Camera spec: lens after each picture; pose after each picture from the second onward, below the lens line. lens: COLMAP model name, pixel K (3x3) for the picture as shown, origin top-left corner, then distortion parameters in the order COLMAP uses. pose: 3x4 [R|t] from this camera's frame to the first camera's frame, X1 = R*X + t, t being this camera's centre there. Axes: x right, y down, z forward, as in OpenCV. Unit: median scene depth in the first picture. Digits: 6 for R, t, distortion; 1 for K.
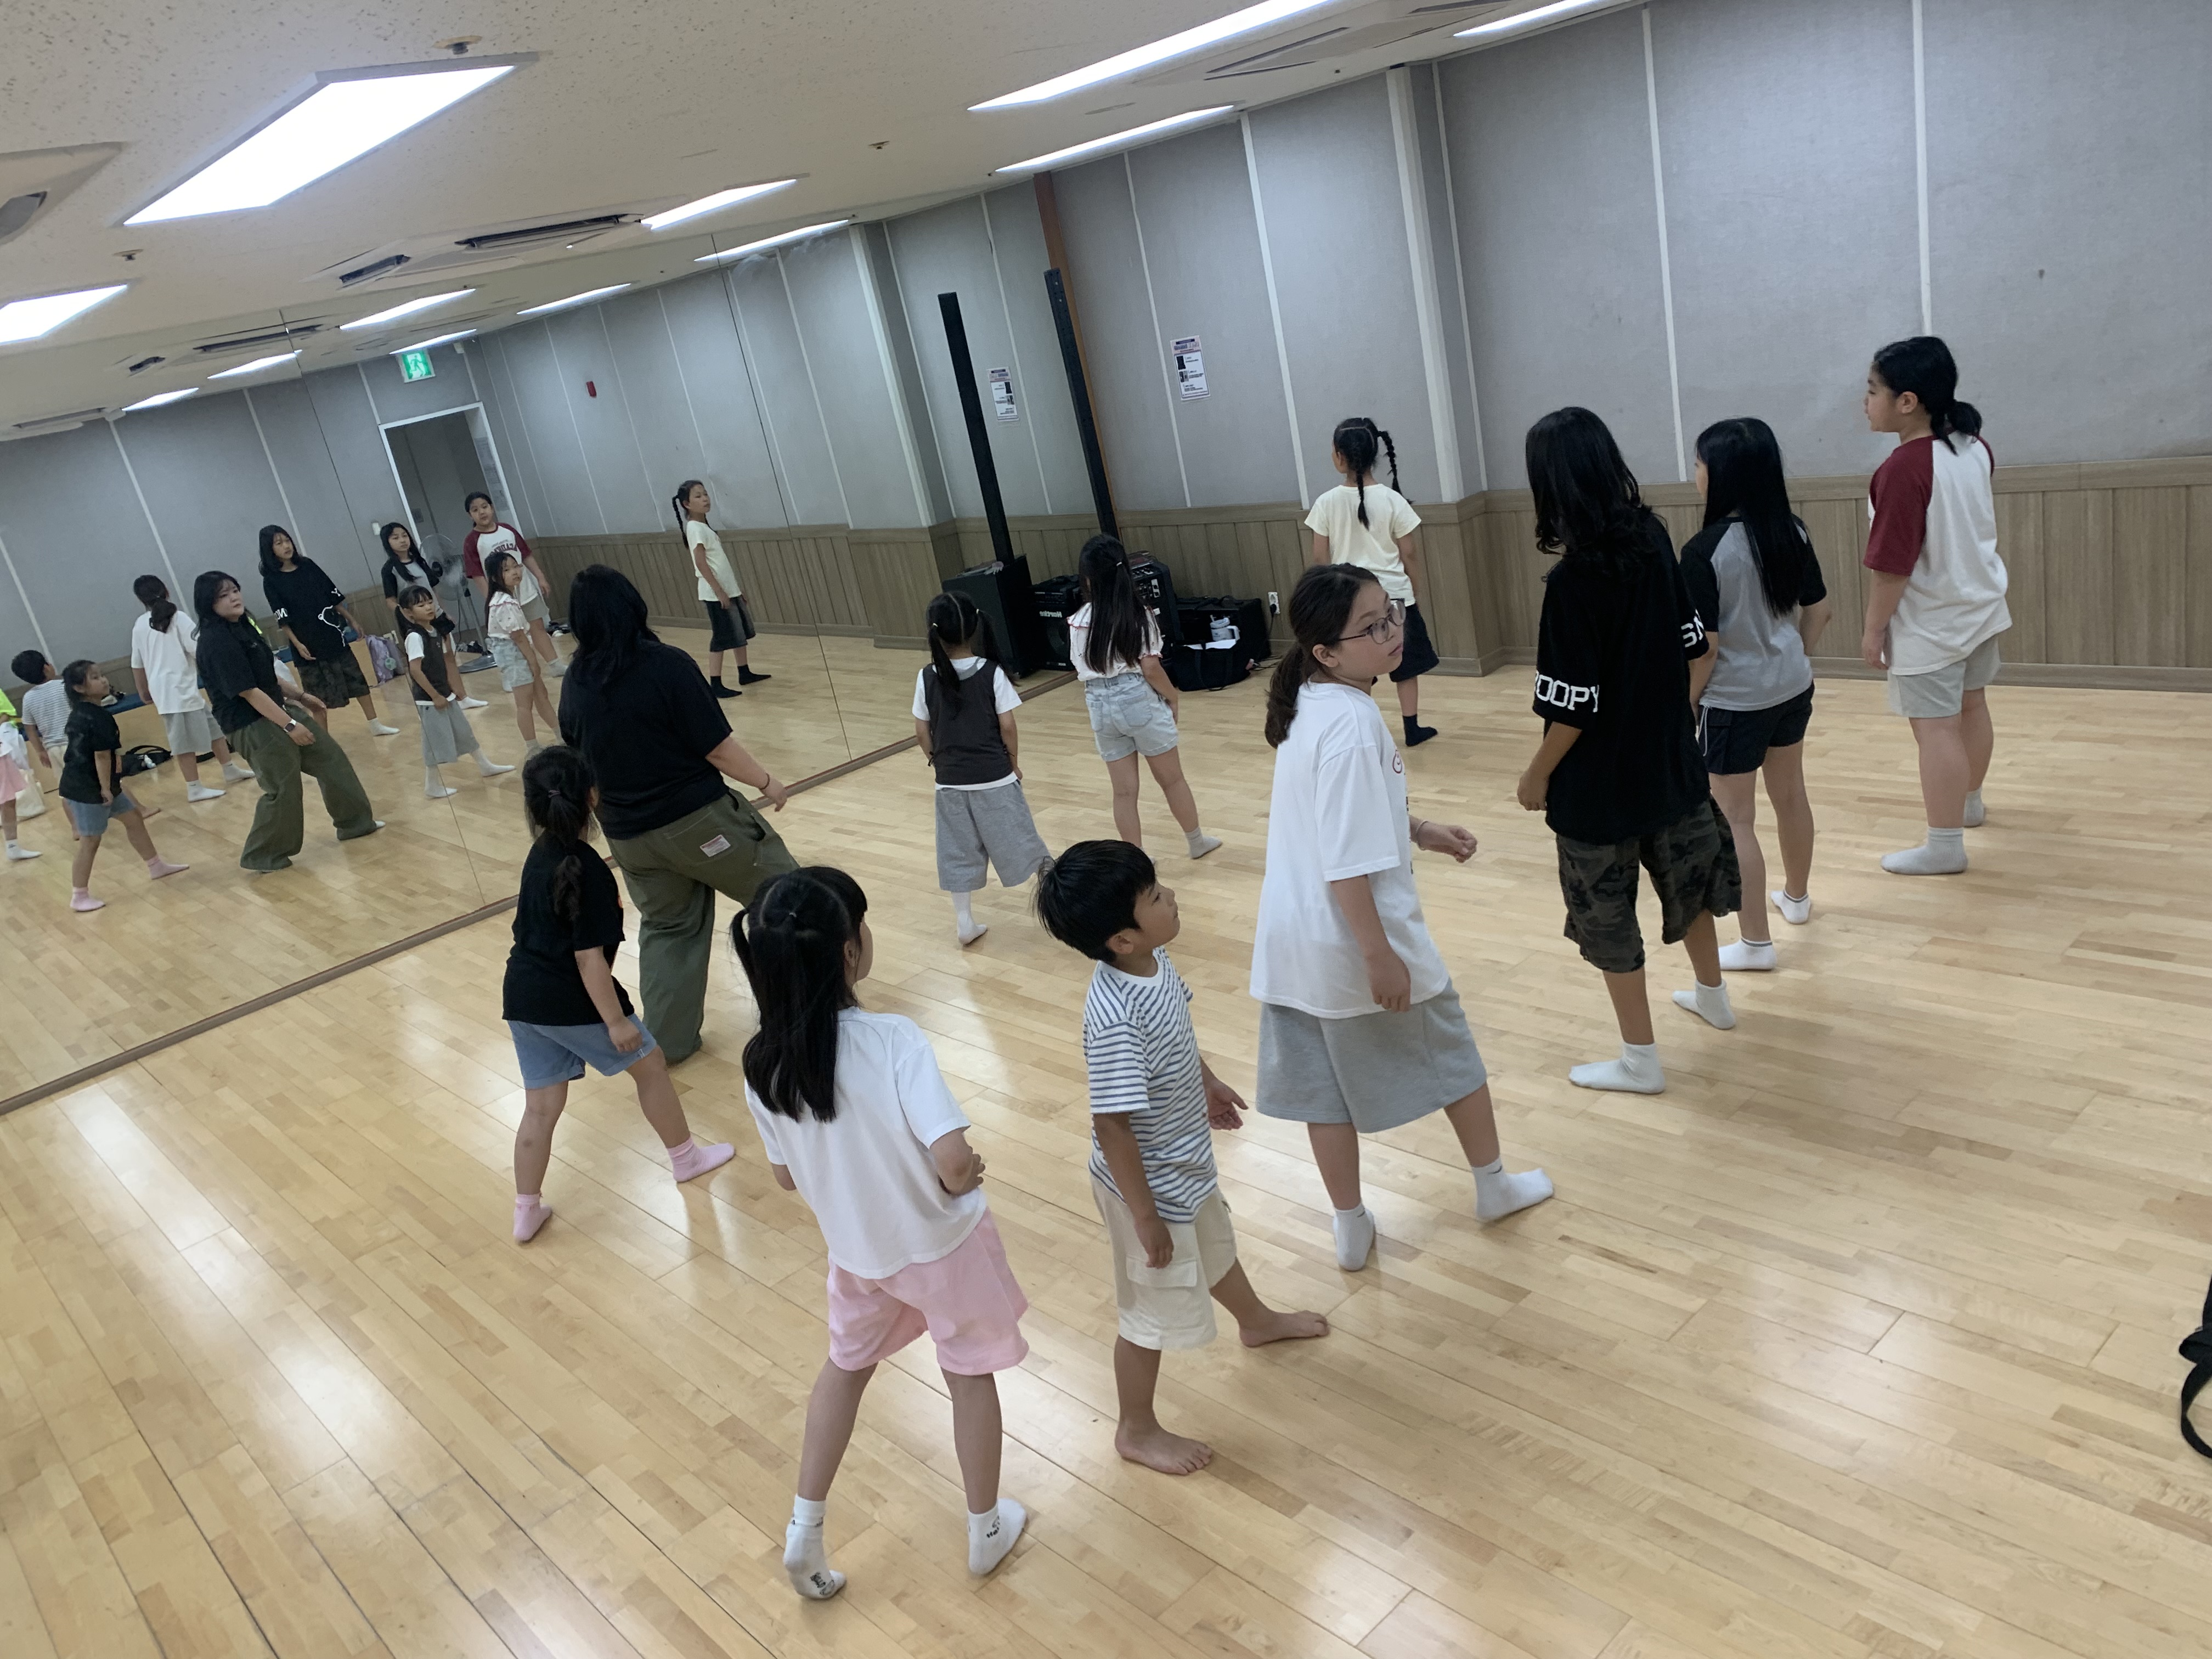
lens RADIAL K [[1674.5, 0, 1073.4], [0, 1674.5, 844.5], [0, 0, 1]] dist [0.024503, -0.019669]
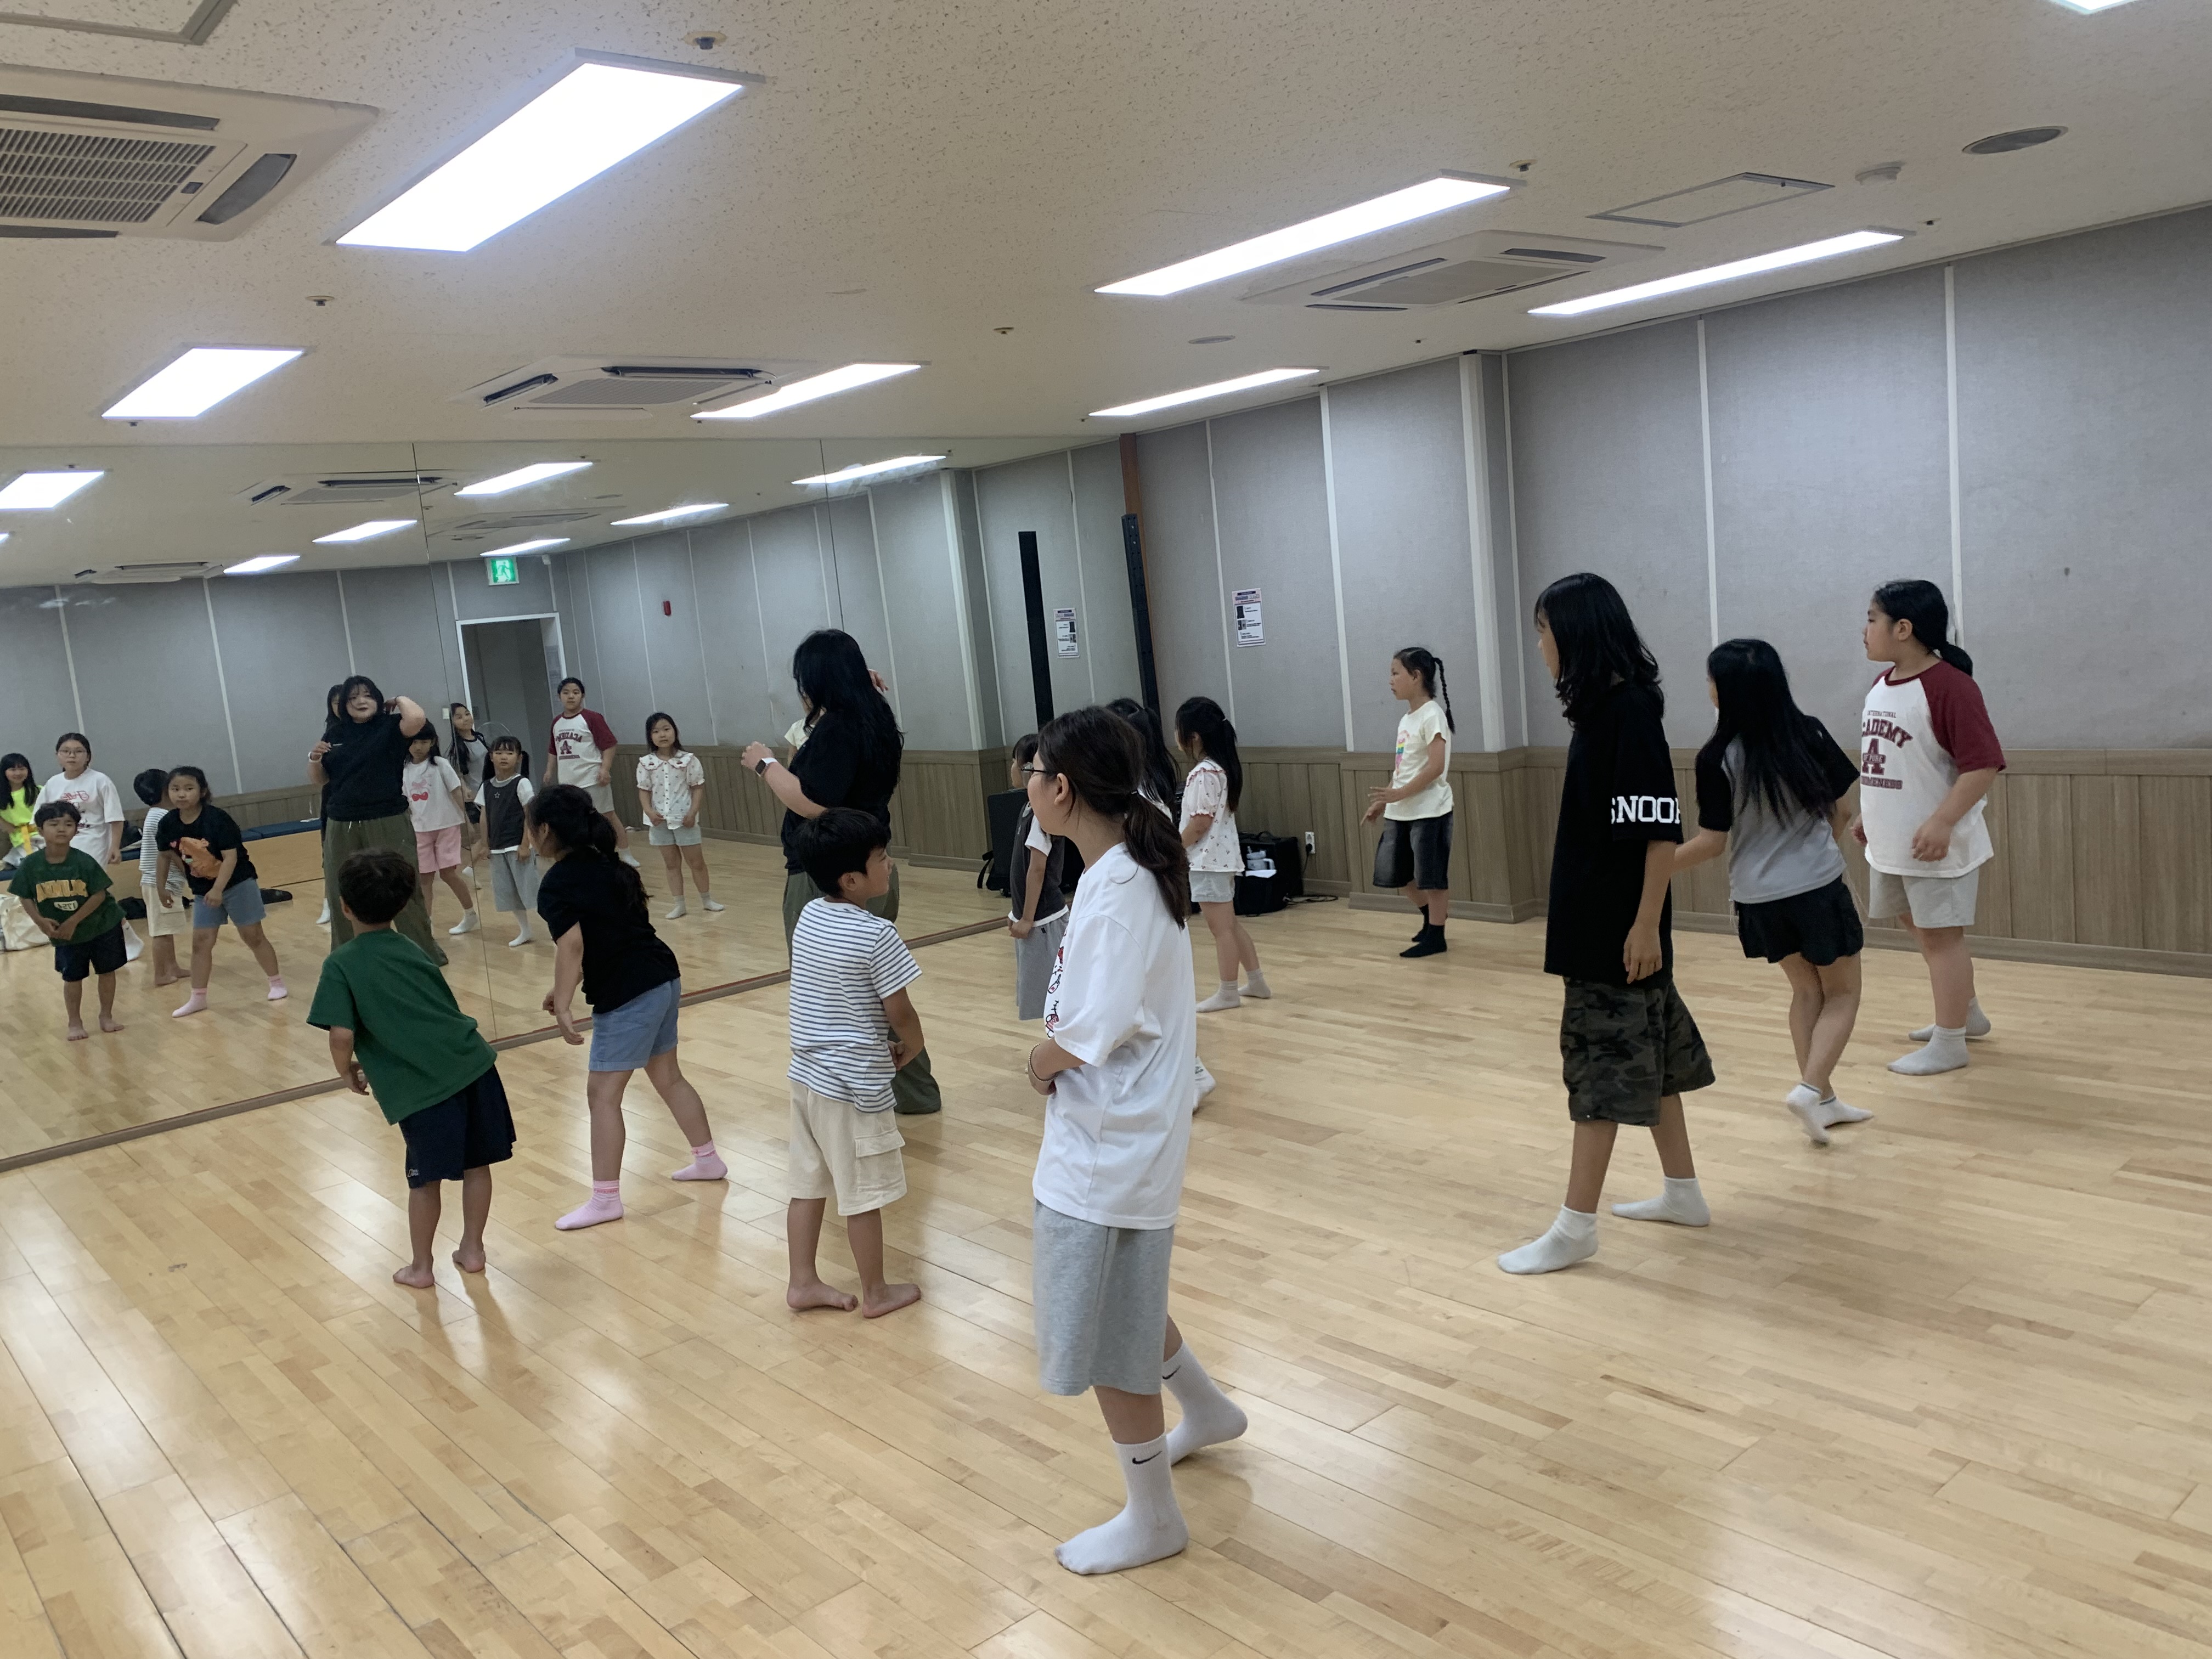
lens RADIAL K [[1674.5, 0, 1085.8], [0, 1674.5, 809.7], [0, 0, 1]] dist [0.024503, -0.019669]
pose [[0.994027, 0.109038, -0.004555, -0.023745], [-0.107589, 0.972118, -0.208352, 0.107146], [-0.018290, 0.207597, 0.978043, 0.001476]]
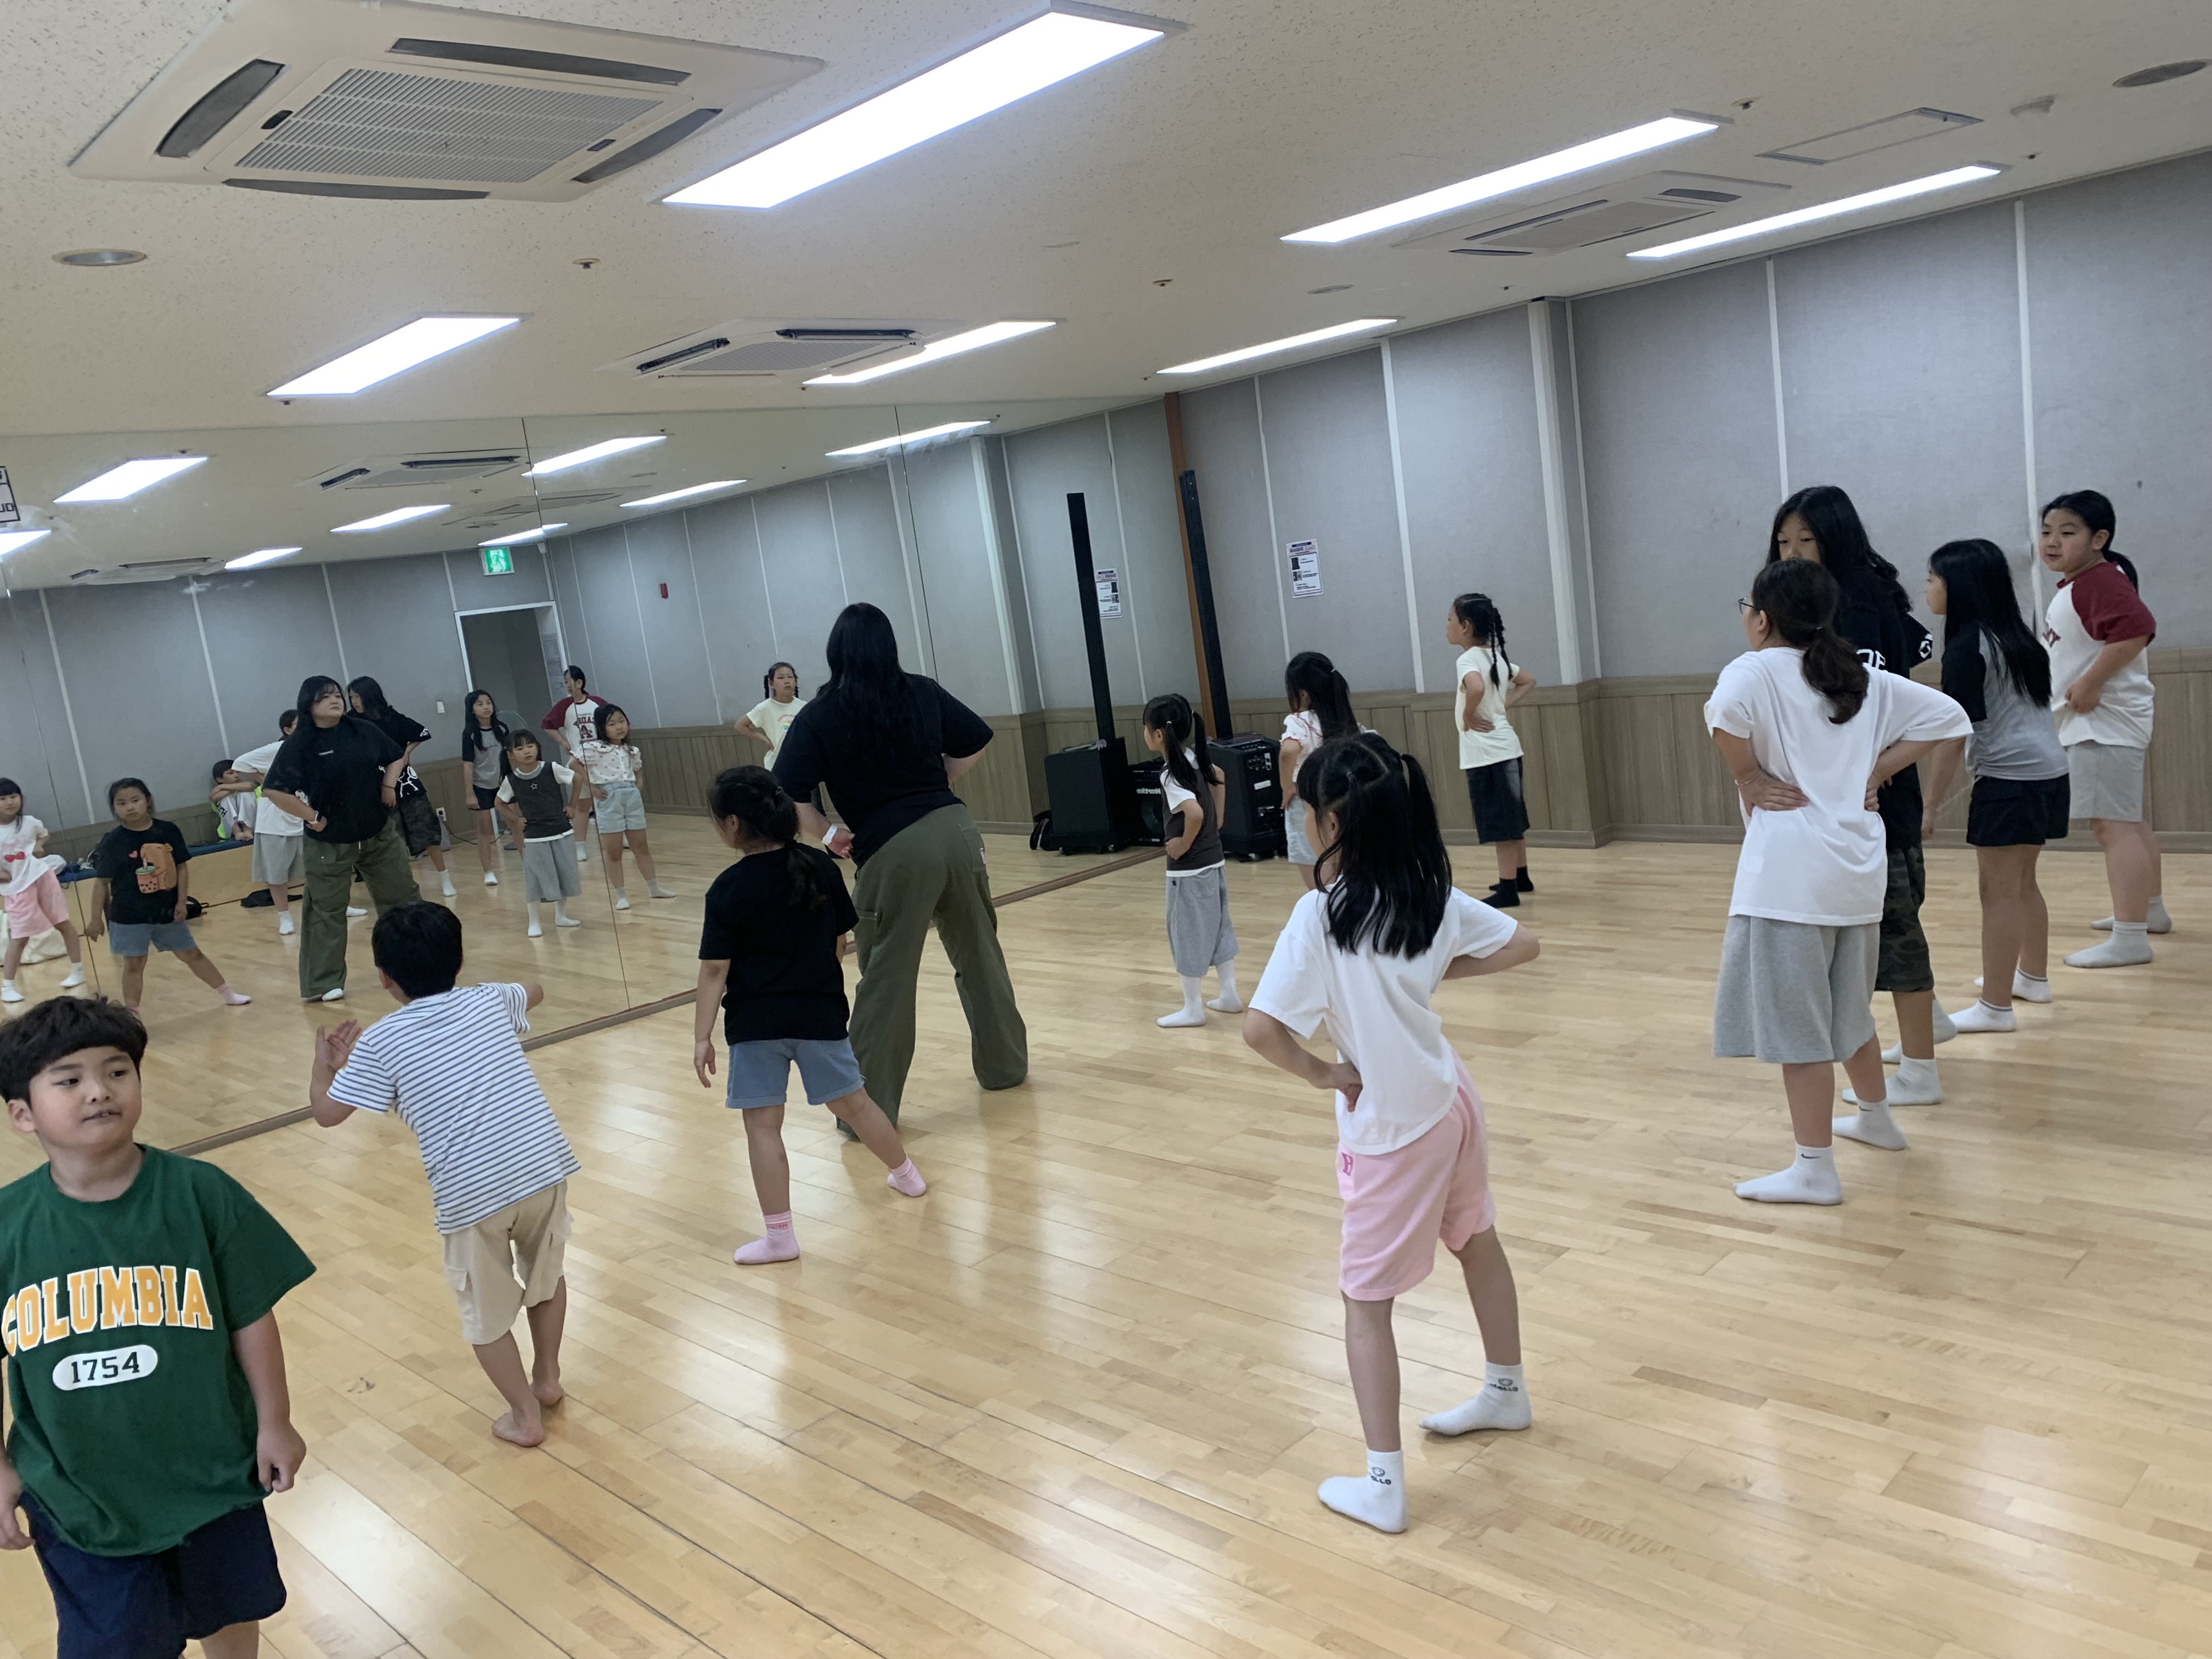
lens RADIAL K [[1674.5, 0, 1089.2], [0, 1674.5, 830.4], [0, 0, 1]] dist [0.024503, -0.019669]
pose [[0.996127, 0.061070, 0.063249, -0.213713], [-0.048036, 0.980560, -0.190248, 0.158367], [-0.073638, 0.186473, 0.979697, -0.024867]]
